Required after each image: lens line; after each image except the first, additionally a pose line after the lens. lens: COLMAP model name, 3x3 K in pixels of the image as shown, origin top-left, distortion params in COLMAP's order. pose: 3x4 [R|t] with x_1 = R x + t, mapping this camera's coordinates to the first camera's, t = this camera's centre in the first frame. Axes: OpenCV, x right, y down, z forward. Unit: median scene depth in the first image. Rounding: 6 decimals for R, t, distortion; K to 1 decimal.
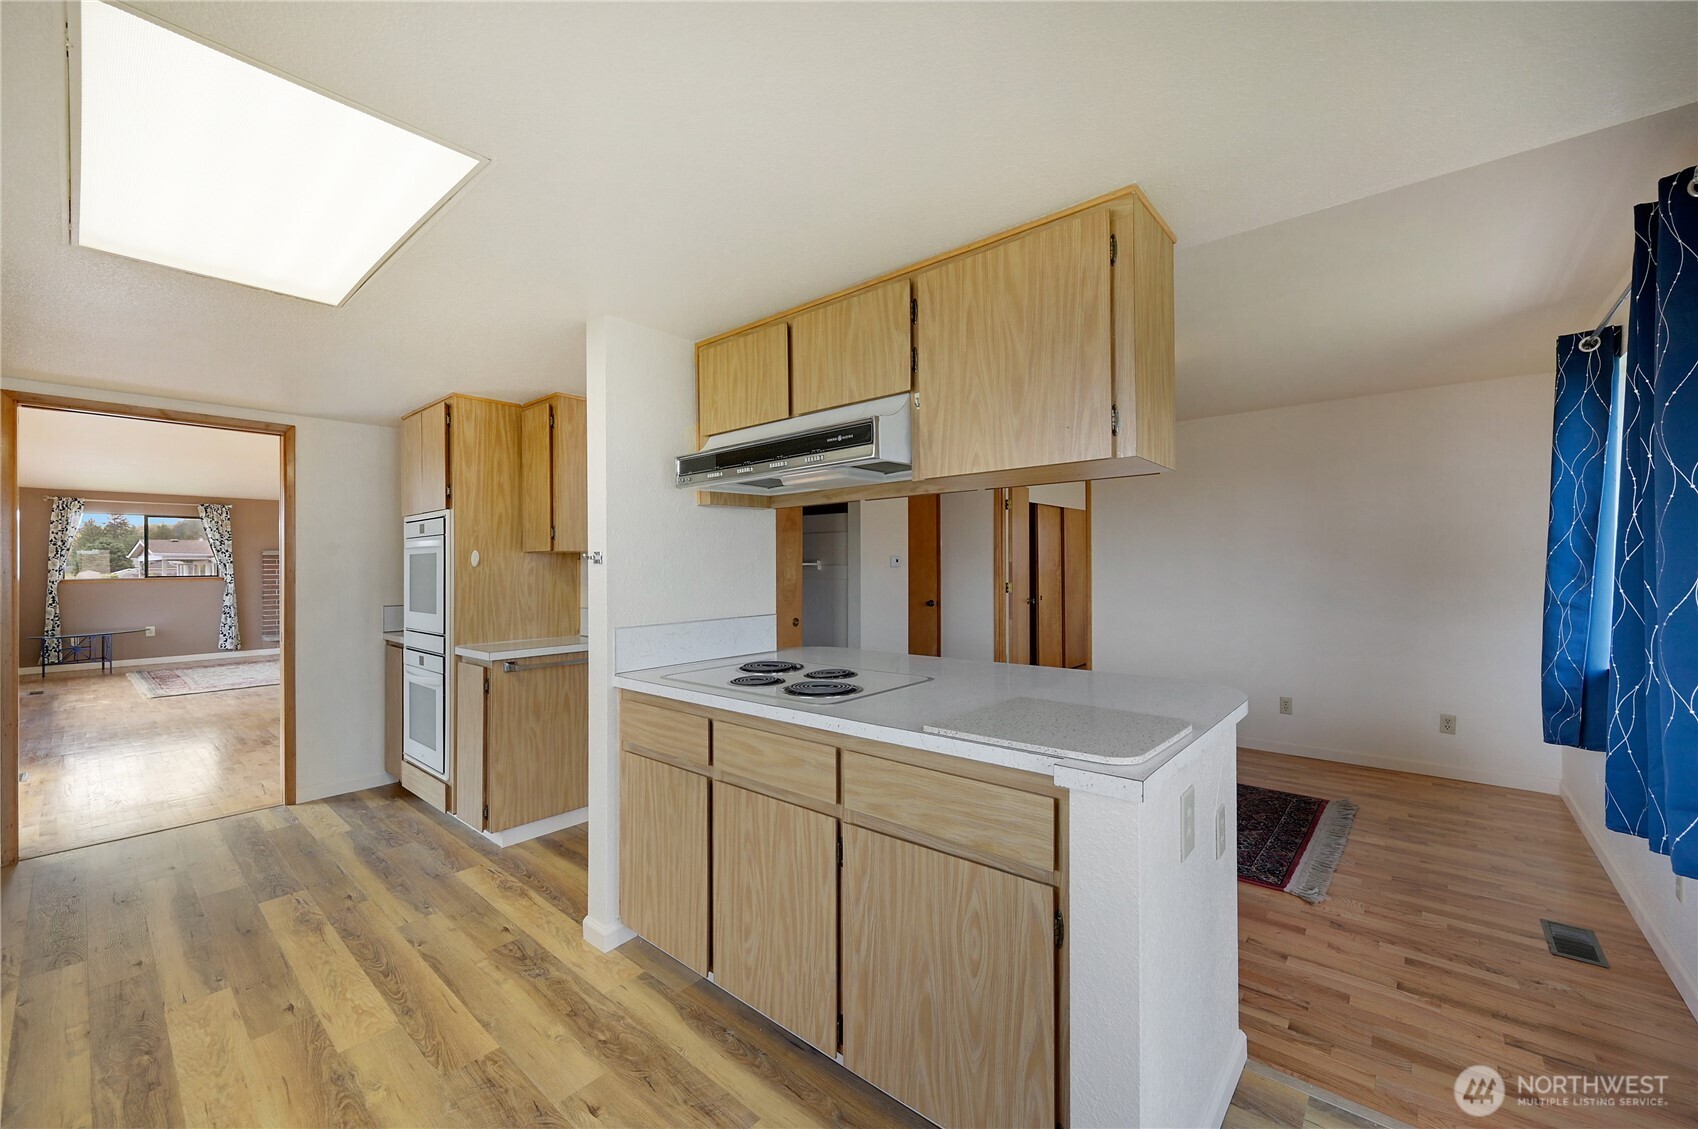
lens RADIAL K [[690.4, 0, 846.6], [0, 690.4, 564.0], [0, 0, 1]] dist [-0.002302, 0.000960]
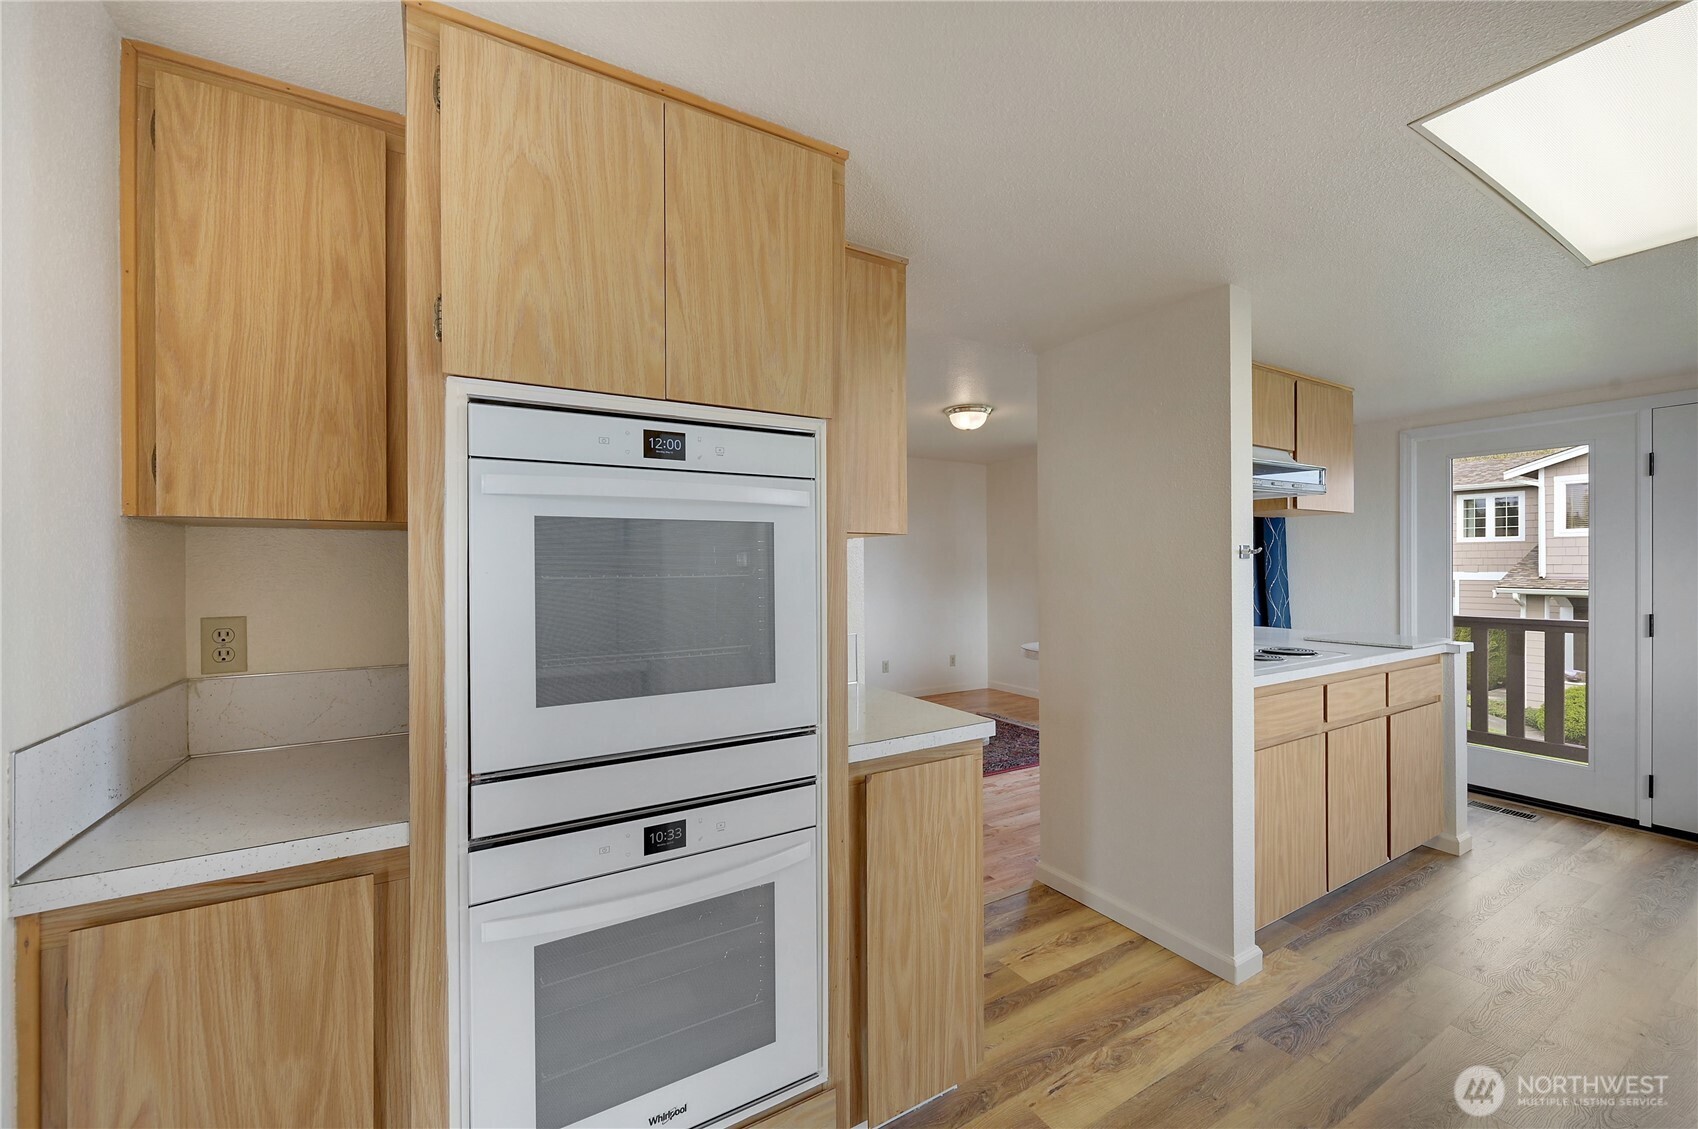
lens RADIAL K [[690.4, 0, 855.3], [0, 690.4, 566.8], [0, 0, 1]] dist [-0.002302, 0.000960]
pose [[0.291318, 0.000873, 0.956626, -1.362941], [0.006035, 0.999978, -0.002750, 0.006872], [-0.956607, 0.006574, 0.291306, 1.201947]]
